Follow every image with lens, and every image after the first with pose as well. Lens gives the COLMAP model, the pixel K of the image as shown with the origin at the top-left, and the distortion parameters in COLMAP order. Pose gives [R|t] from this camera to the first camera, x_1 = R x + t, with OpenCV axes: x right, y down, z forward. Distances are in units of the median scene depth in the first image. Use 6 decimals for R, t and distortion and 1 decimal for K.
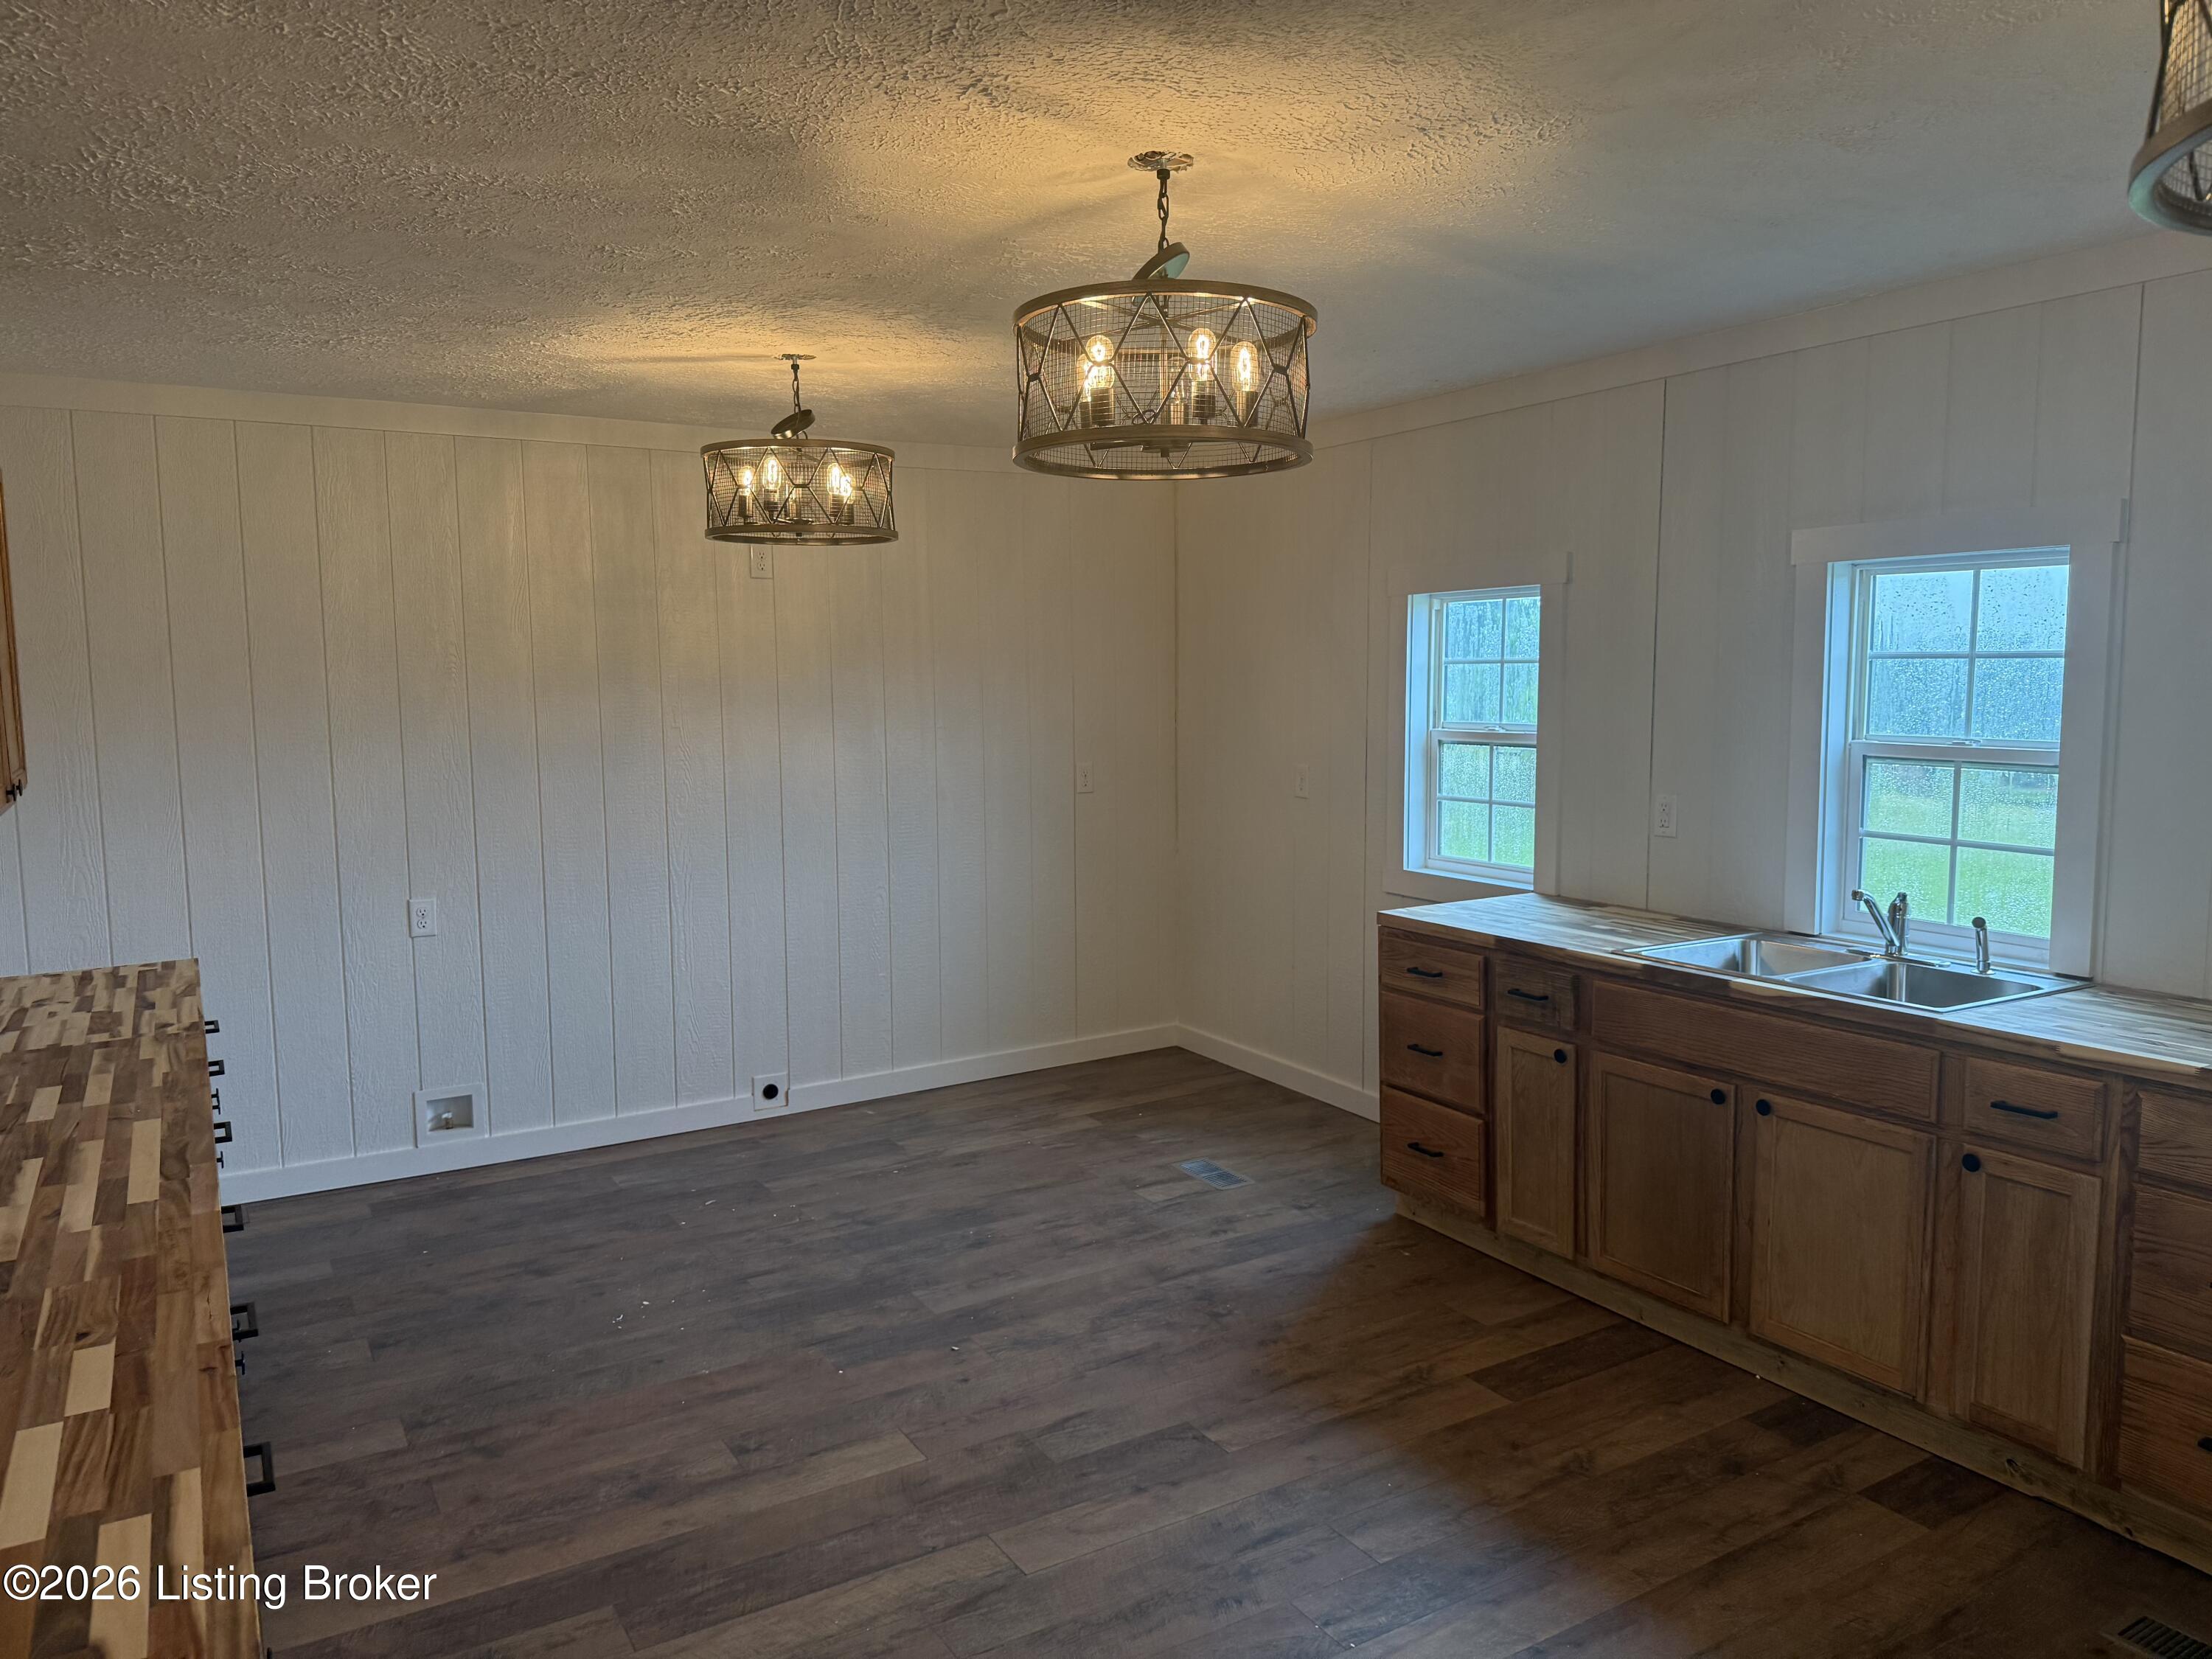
lens RADIAL K [[1551.0, 0, 1114.3], [0, 1551.0, 836.7], [0, 0, 1]] dist [0.125962, -0.189270]
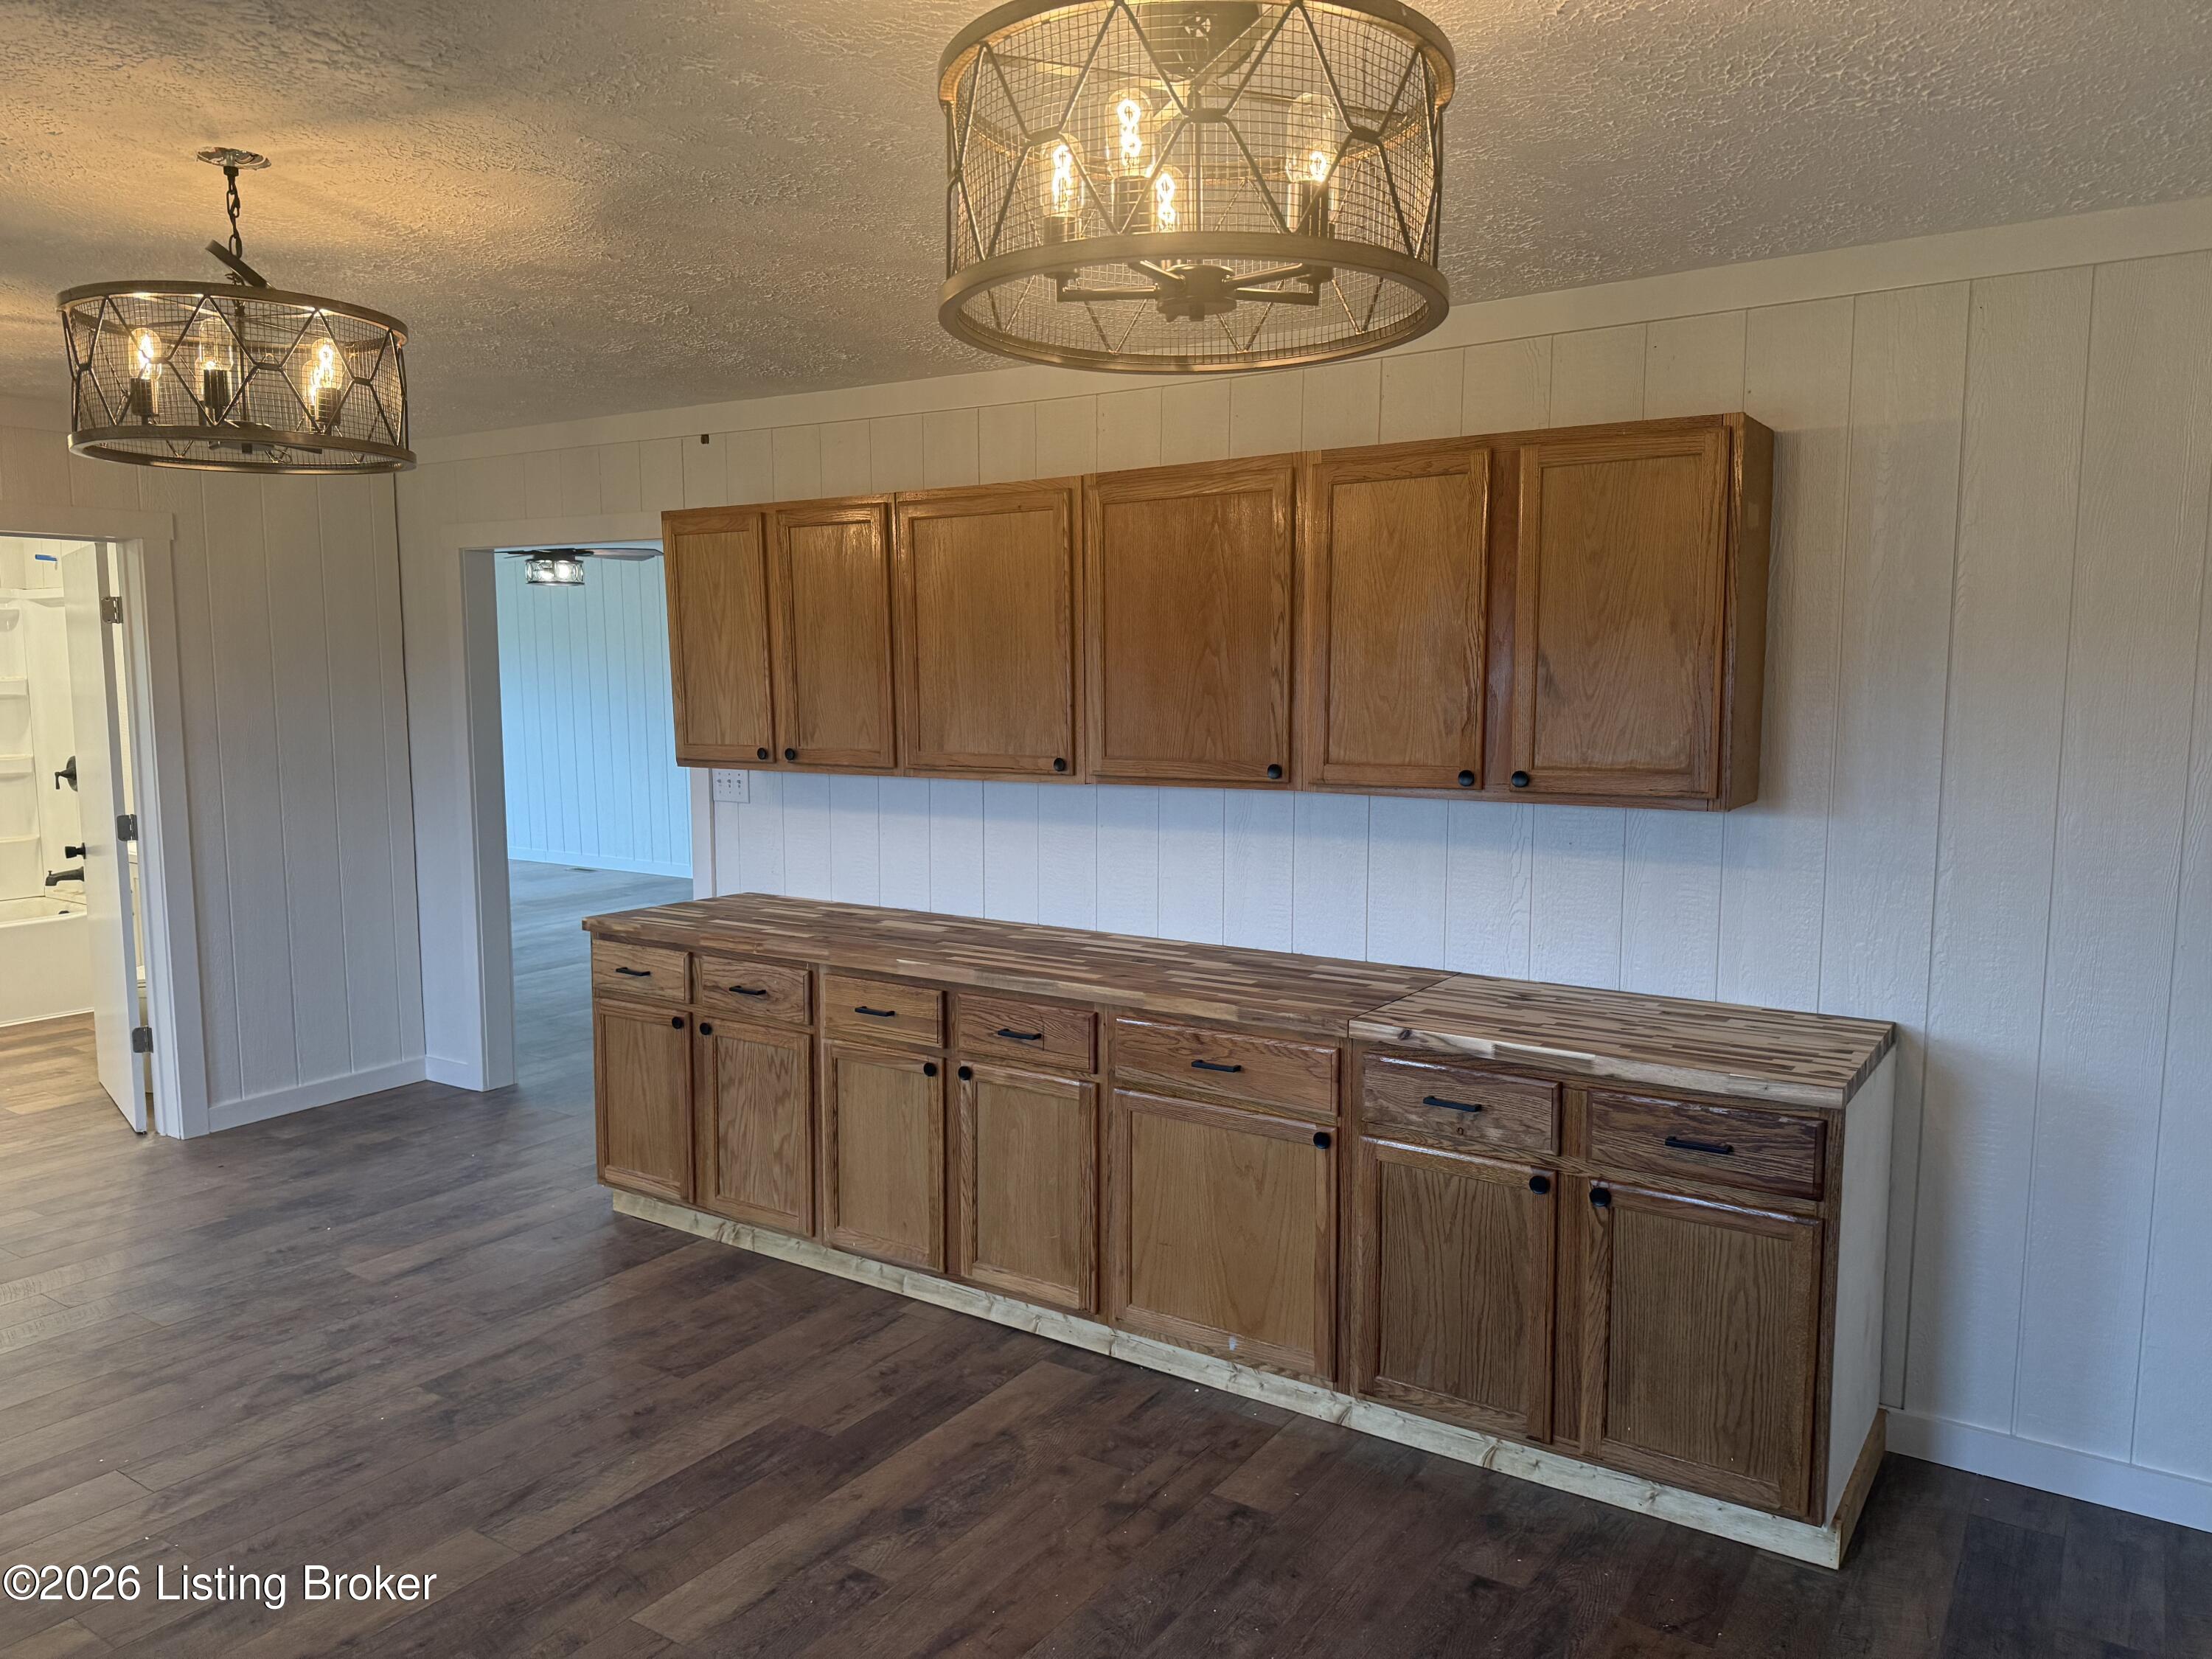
lens RADIAL K [[1578.6, 0, 1100.0], [0, 1578.6, 837.1], [0, 0, 1]] dist [0.157868, -0.162981]
pose [[-0.914027, 0.056440, -0.401708, -0.020083], [-0.035319, 0.975441, 0.217411, -0.171835], [0.404113, 0.212907, -0.889586, 1.489895]]
